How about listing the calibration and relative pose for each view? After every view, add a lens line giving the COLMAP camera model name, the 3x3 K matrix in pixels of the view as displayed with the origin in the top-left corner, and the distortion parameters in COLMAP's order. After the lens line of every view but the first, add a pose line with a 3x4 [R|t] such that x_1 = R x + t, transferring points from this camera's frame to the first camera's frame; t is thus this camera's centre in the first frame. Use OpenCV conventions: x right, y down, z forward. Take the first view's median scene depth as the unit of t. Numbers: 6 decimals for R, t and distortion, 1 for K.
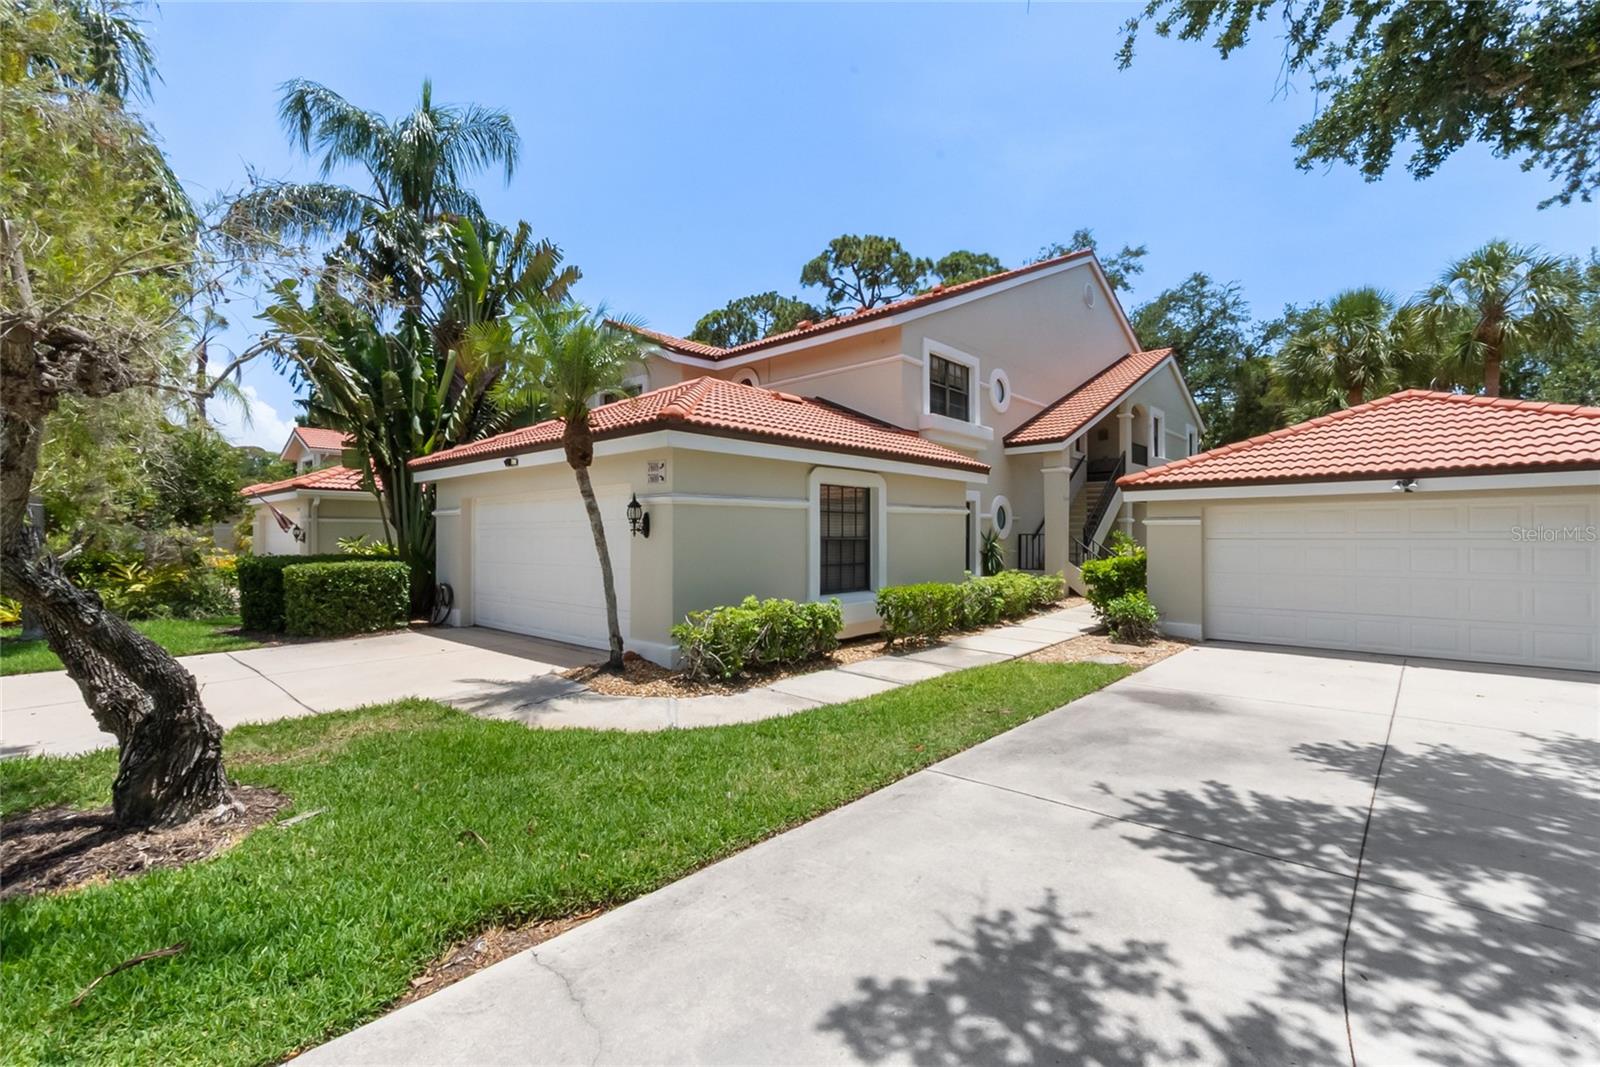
lens RADIAL K [[699.2, 0, 799.9], [0, 699.2, 534.7], [0, 0, 1]] dist [0.002235, 0.000209]
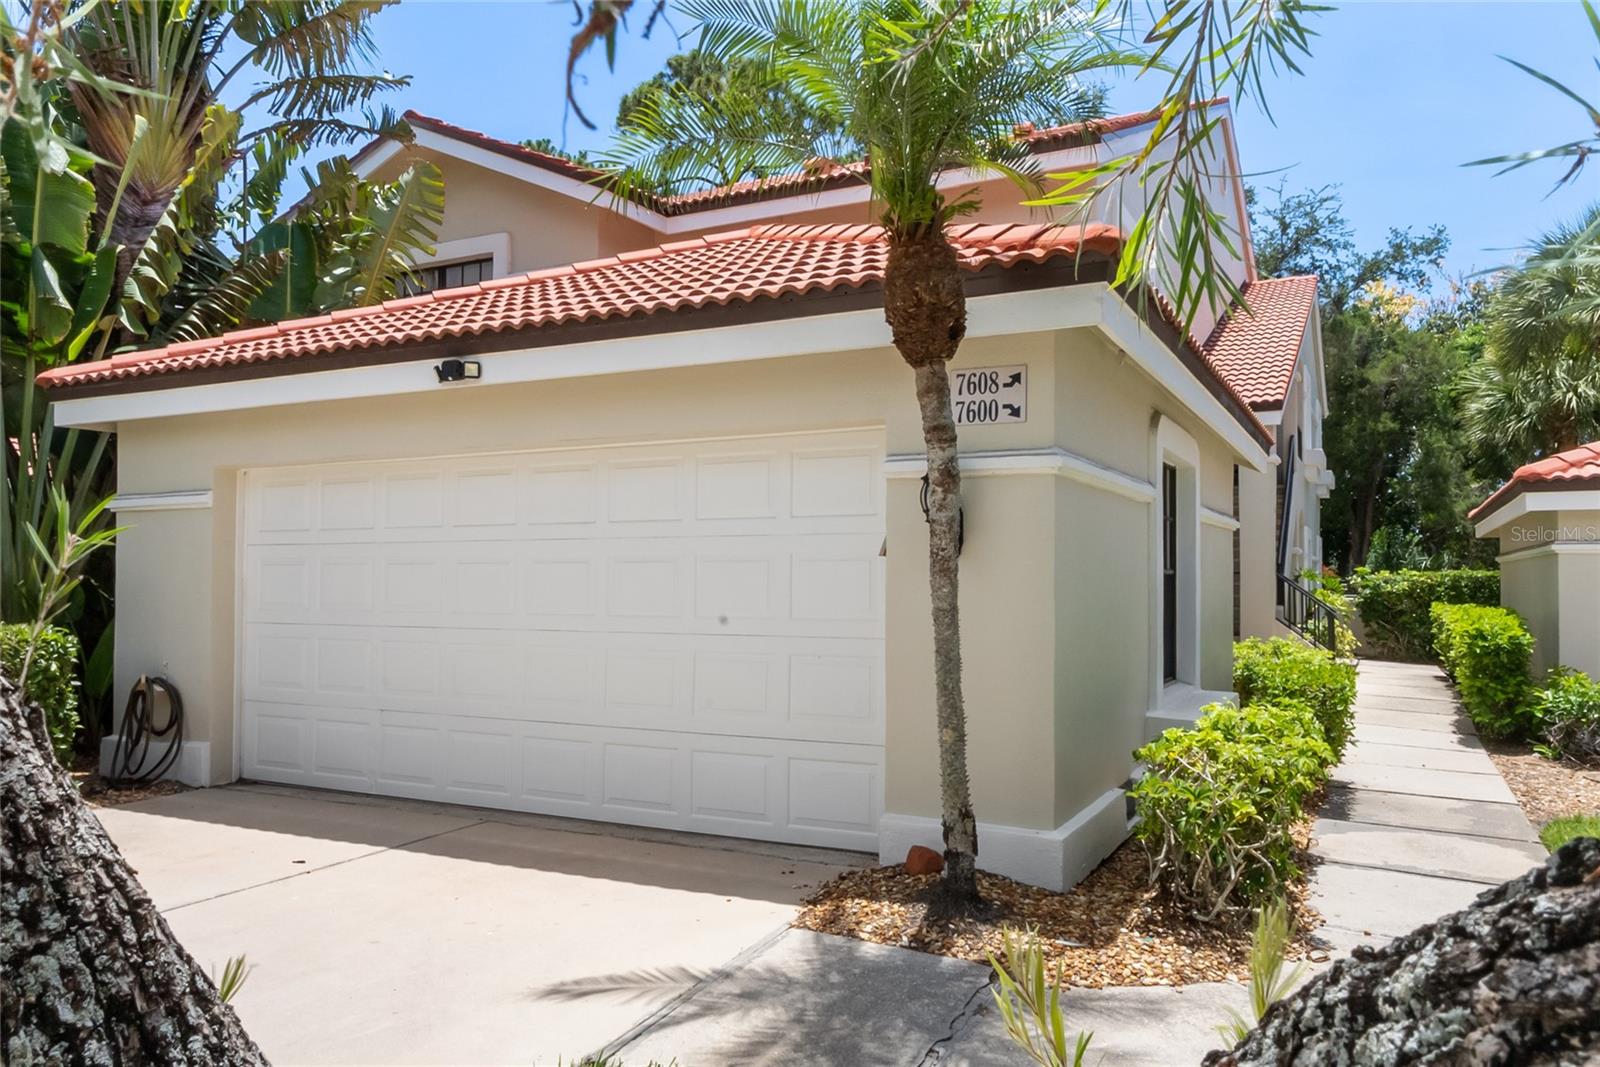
lens RADIAL K [[1141.0, 0, 790.0], [0, 1141.0, 569.7], [0, 0, 1]] dist [0.020135, -0.004067]
pose [[0.965230, 0.007844, 0.261286, -0.318574], [-0.005590, 0.999941, -0.009367, 0.011070], [-0.261344, 0.007581, 0.965216, 0.259784]]
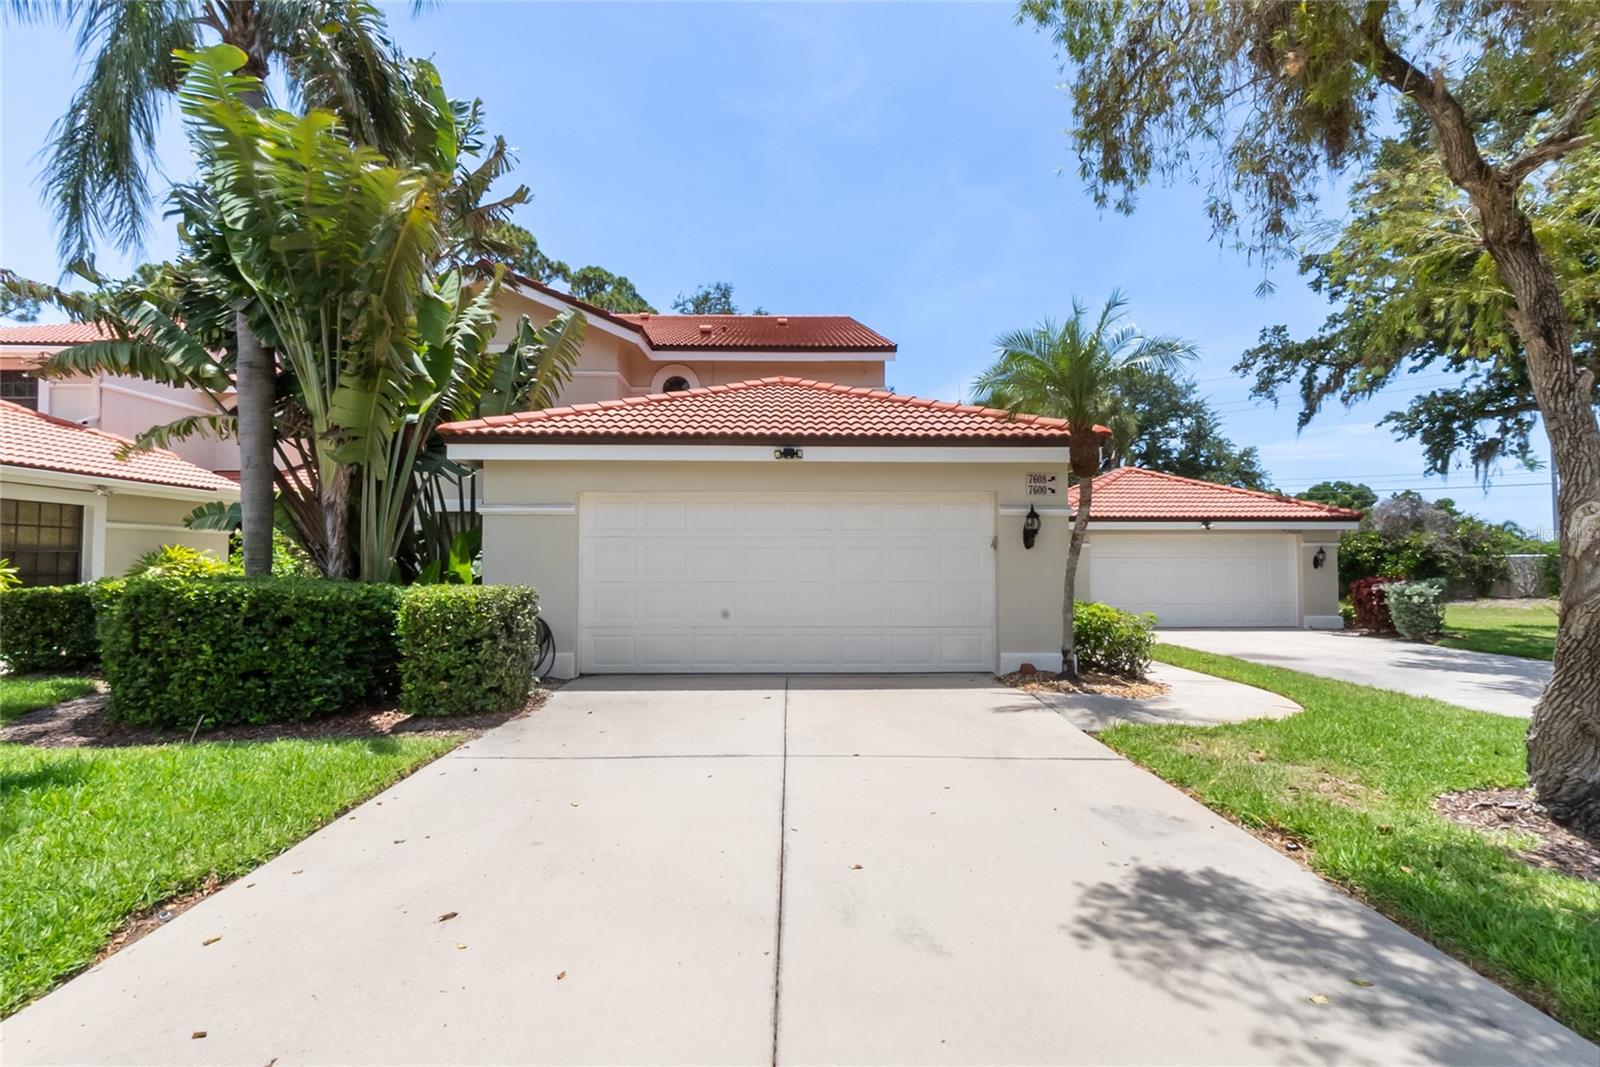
lens RADIAL K [[699.2, 0, 802.1], [0, 699.2, 538.7], [0, 0, 1]] dist [0.002235, 0.000209]
pose [[0.731094, 0.025571, 0.681797, -0.752281], [-0.004704, 0.999463, -0.032441, 0.015484], [-0.682261, 0.020510, 0.730821, 0.325939]]
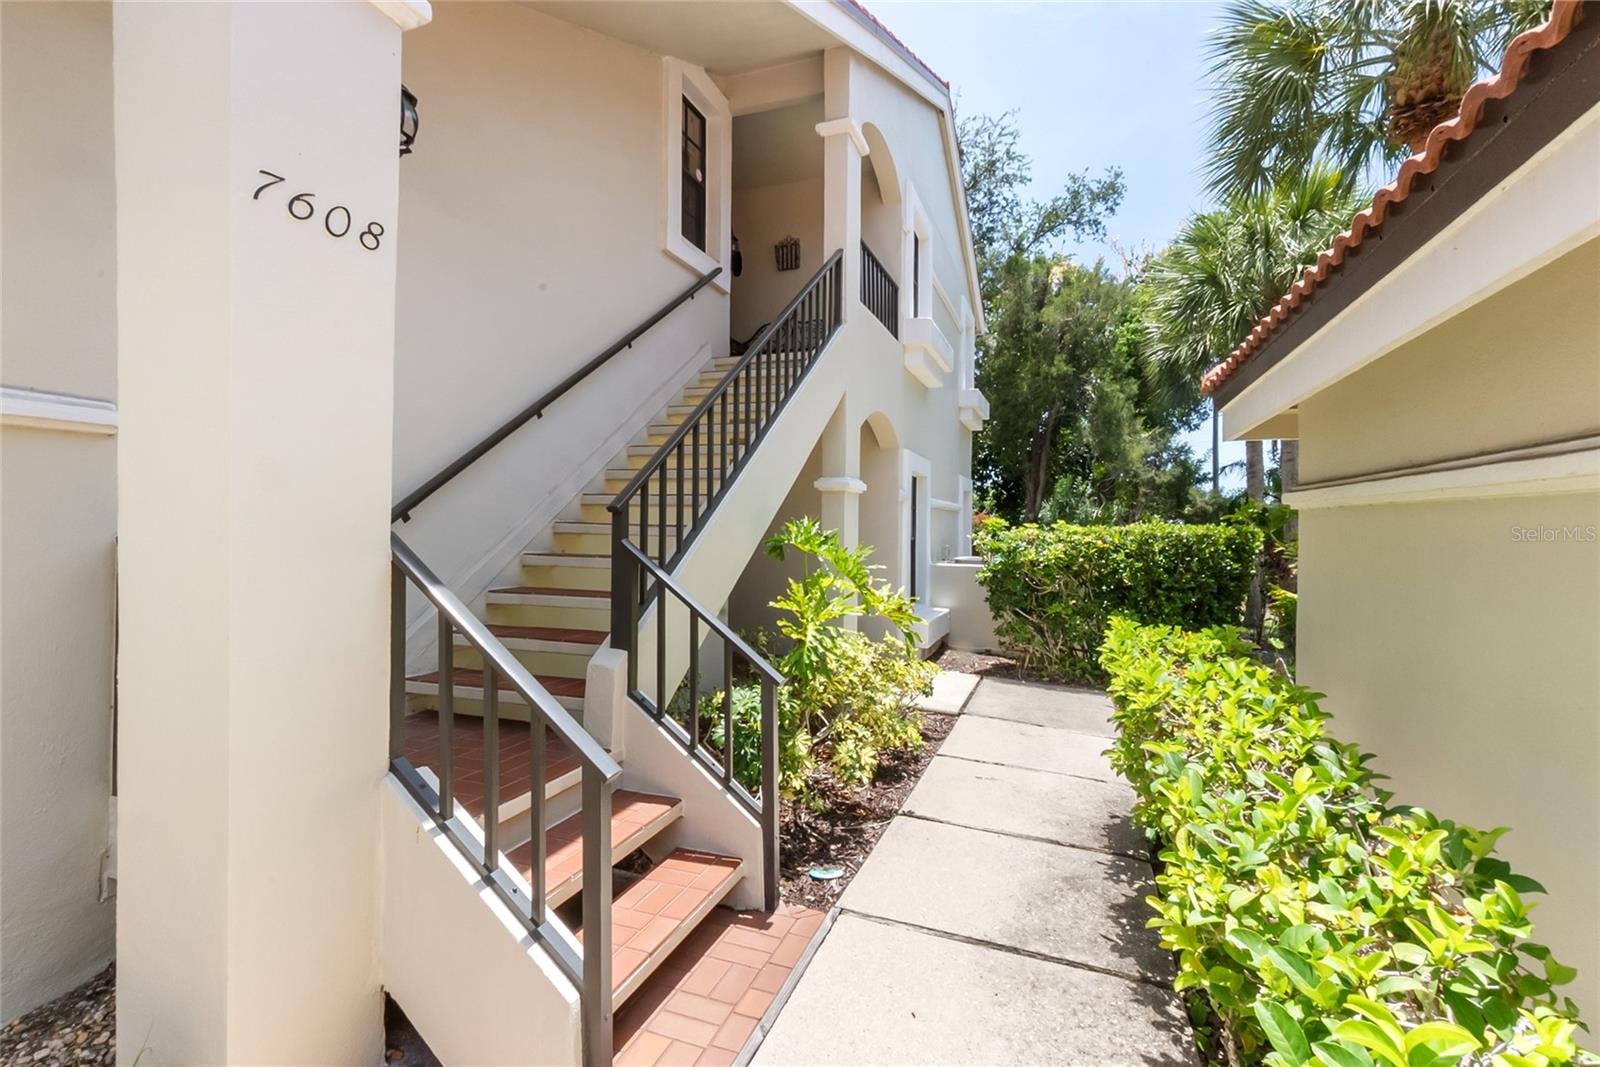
lens RADIAL K [[699.2, 0, 782.6], [0, 699.2, 538.4], [0, 0, 1]] dist [0.002235, 0.000209]
pose [[0.940431, 0.002419, 0.339976, 0.530424], [-0.010245, 0.999722, 0.021226, -0.005581], [-0.339831, -0.023445, 0.940194, 1.130688]]
